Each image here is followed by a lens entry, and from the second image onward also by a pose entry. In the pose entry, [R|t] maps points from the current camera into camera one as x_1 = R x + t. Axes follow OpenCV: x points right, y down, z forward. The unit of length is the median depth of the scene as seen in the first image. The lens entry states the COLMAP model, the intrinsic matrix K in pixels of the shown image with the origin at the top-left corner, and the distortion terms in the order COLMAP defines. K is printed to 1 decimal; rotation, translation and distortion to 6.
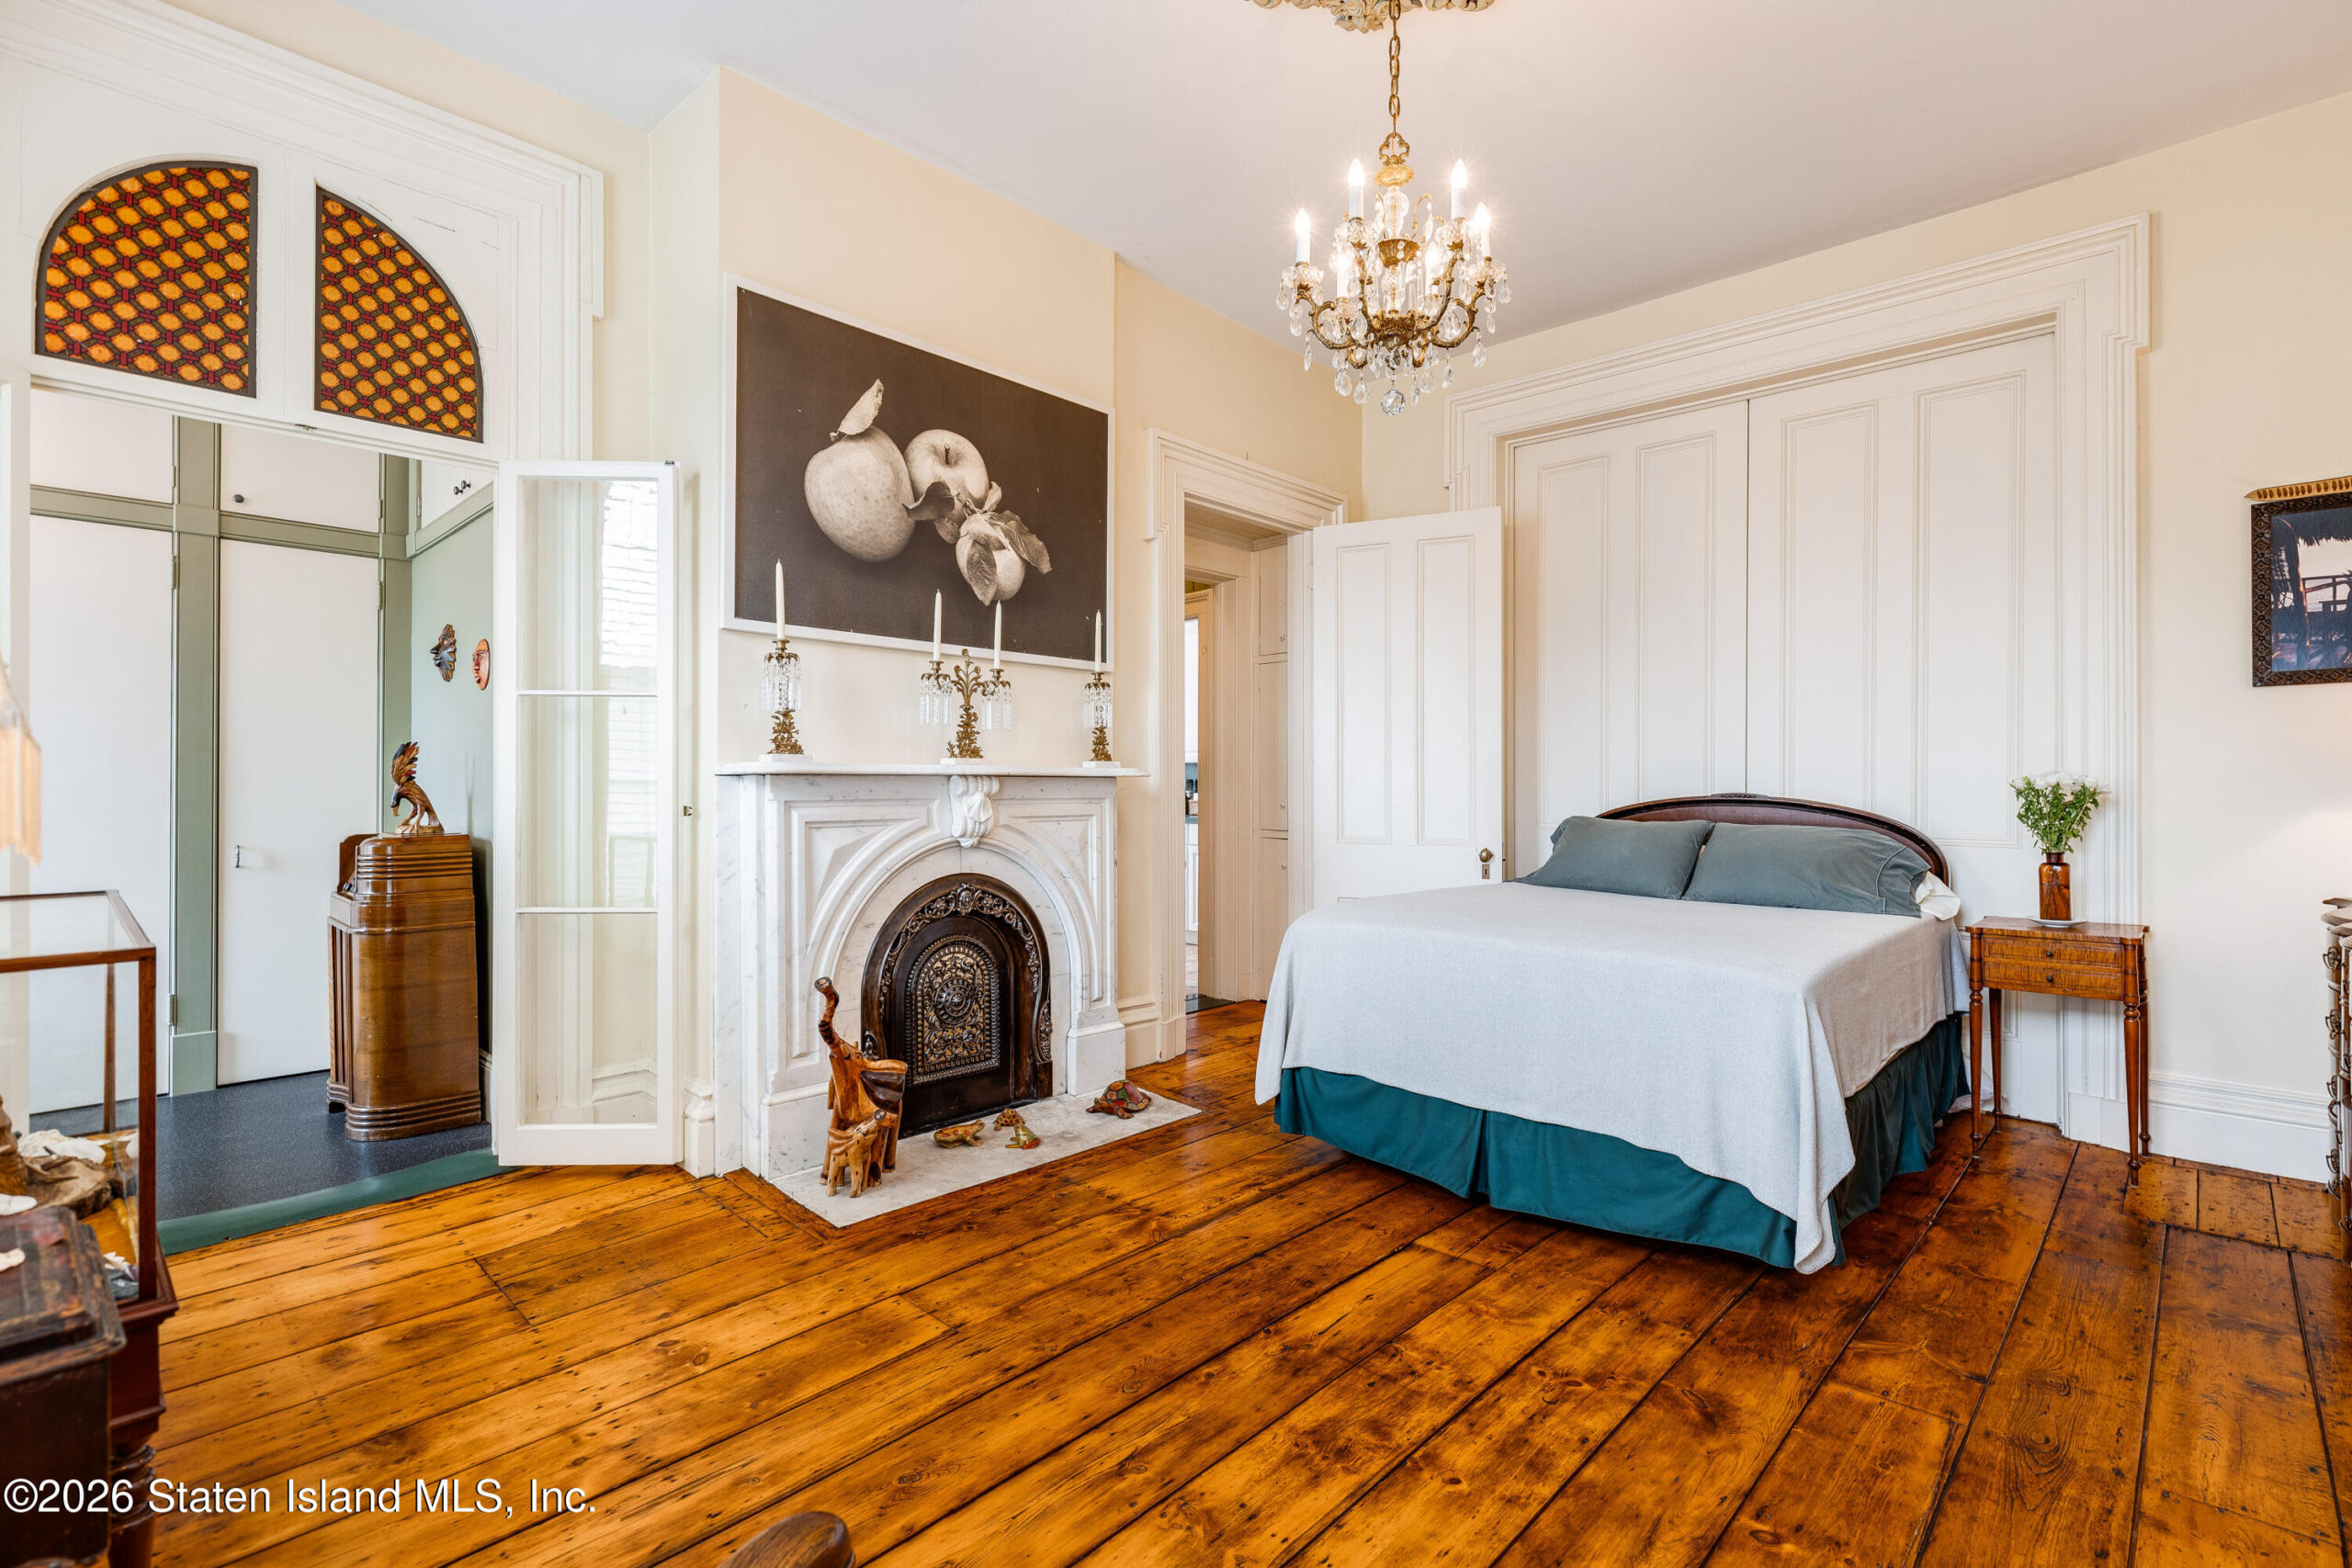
lens RADIAL K [[1075.7, 0, 1179.7], [0, 1075.7, 784.2], [0, 0, 1]] dist [0.002490, 0.000650]
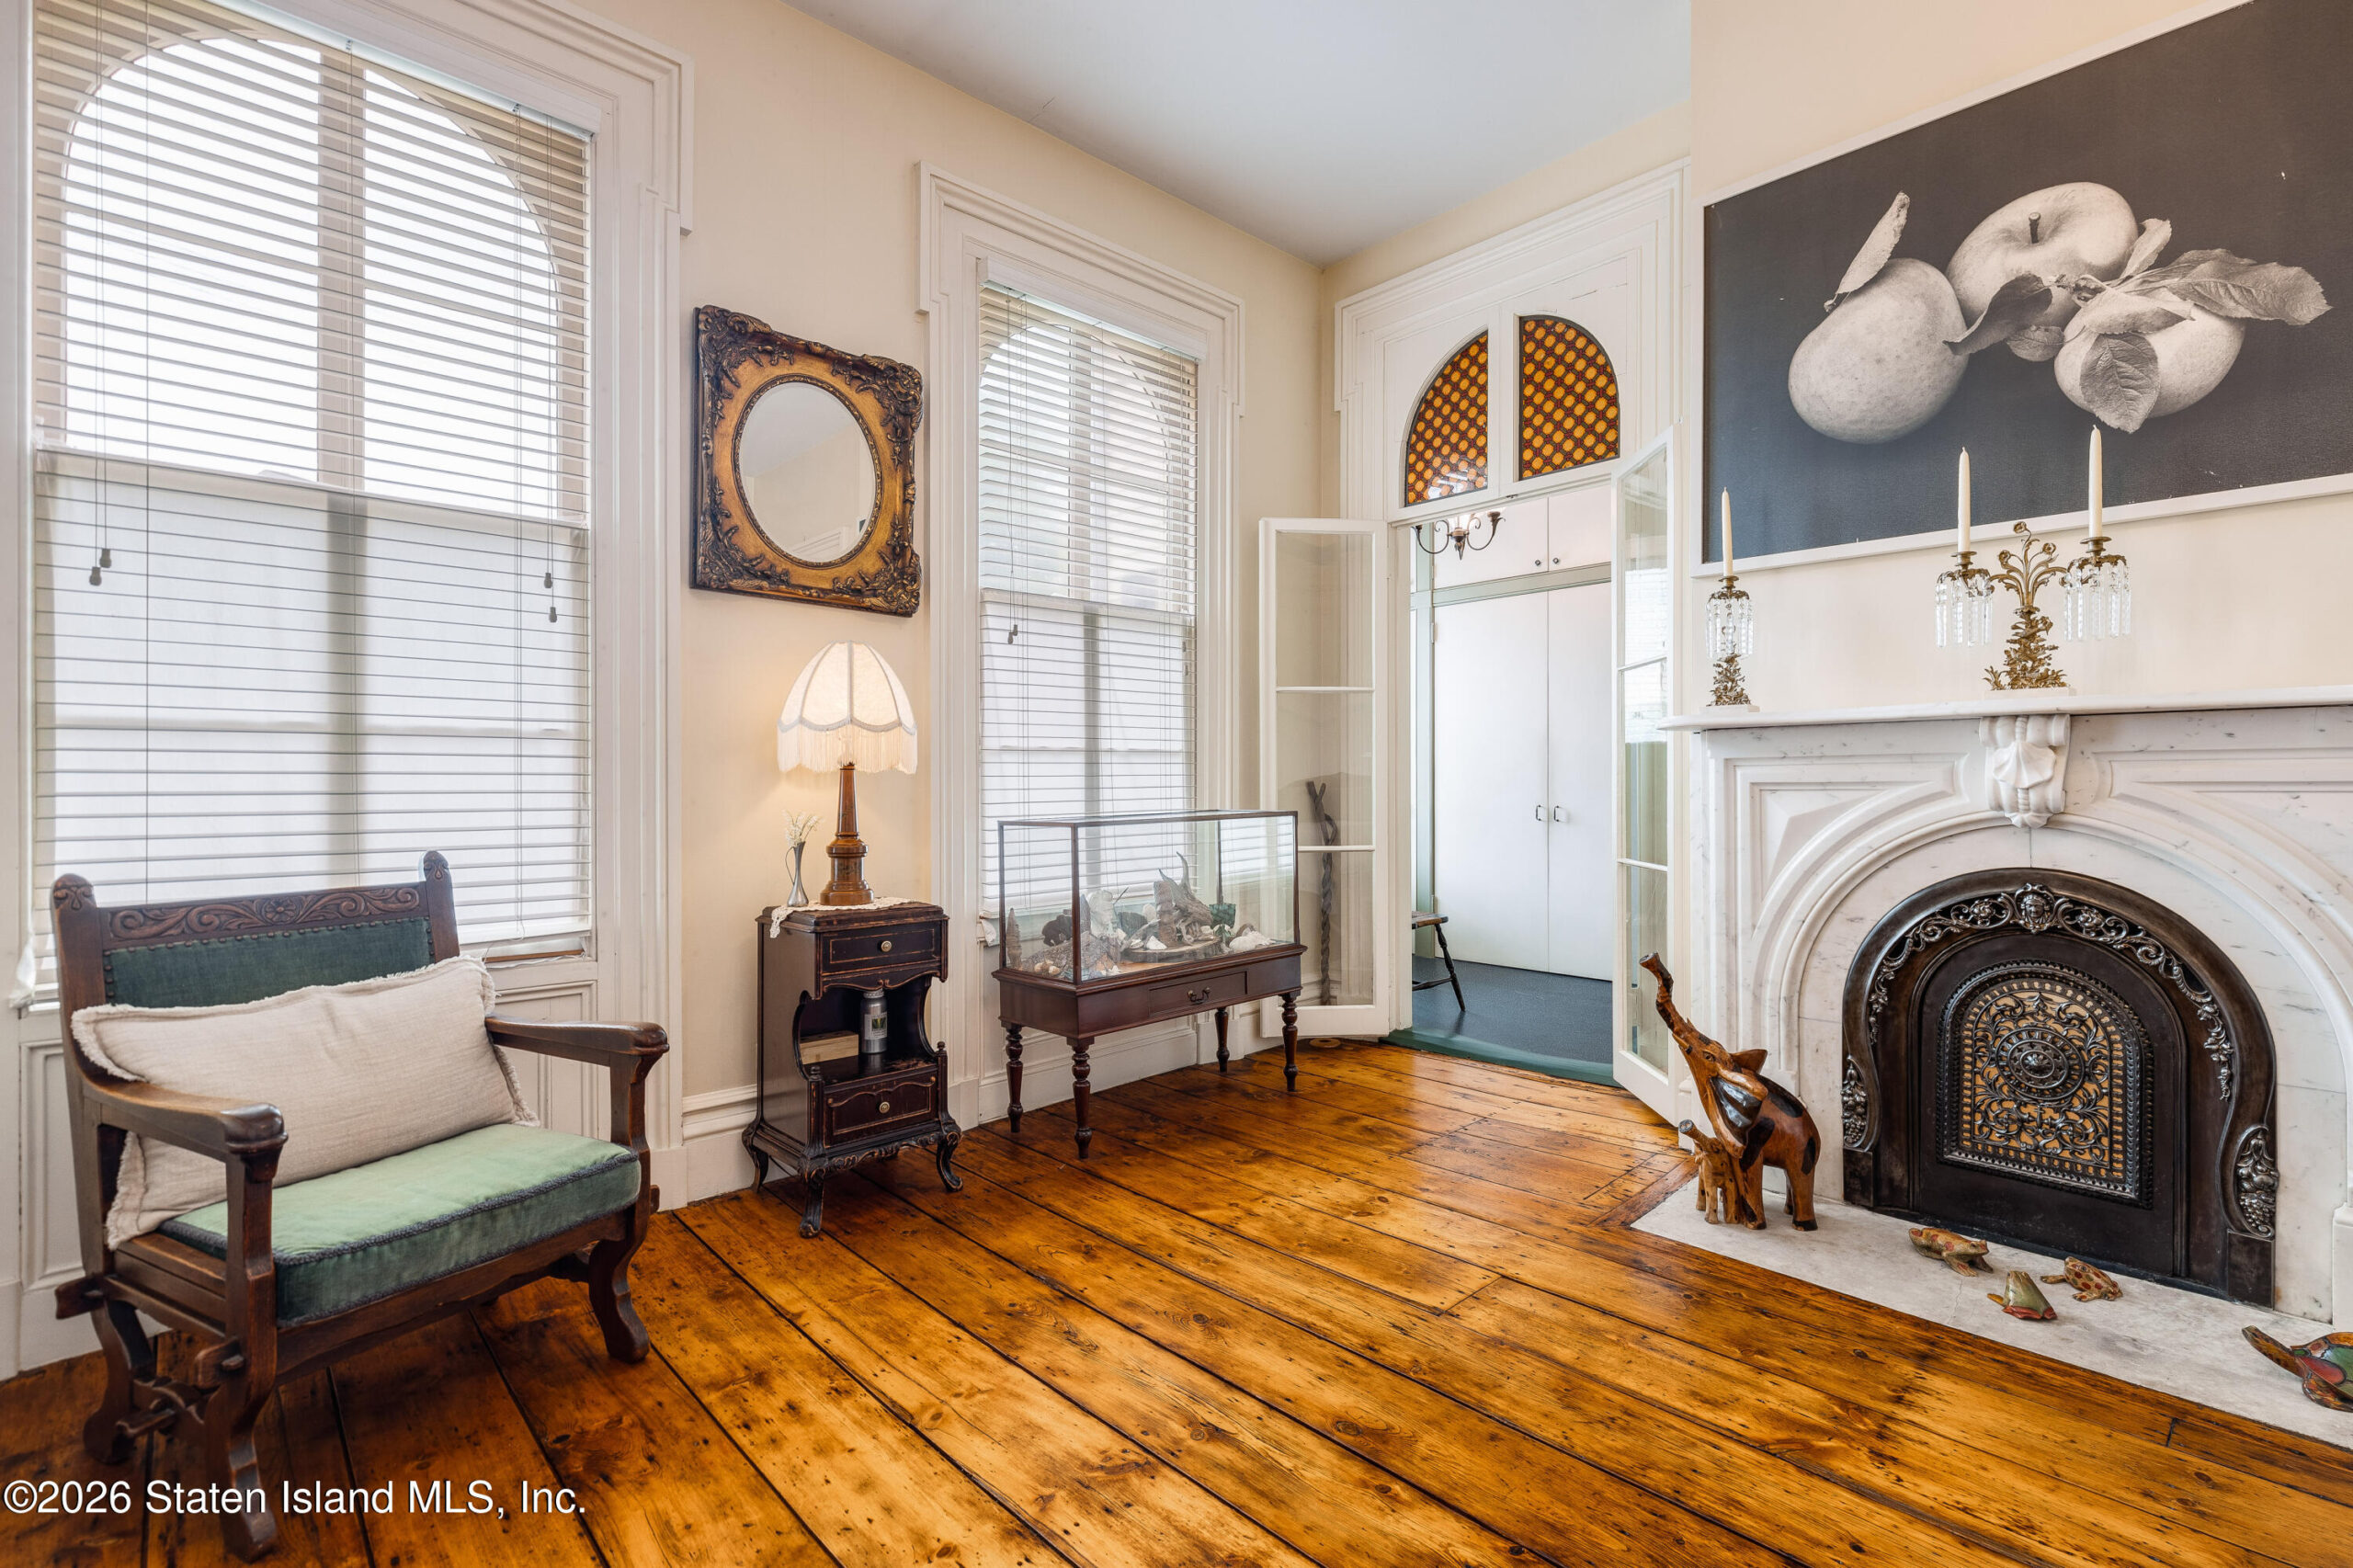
lens RADIAL K [[1076.2, 0, 1229.4], [0, 1076.2, 783.7], [0, 0, 1]] dist [0.002490, 0.000650]
pose [[-0.035481, -0.000584, -0.999370, 0.533828], [0.004715, 0.999989, -0.000752, 0.034813], [0.999359, -0.004739, -0.035477, 0.620752]]
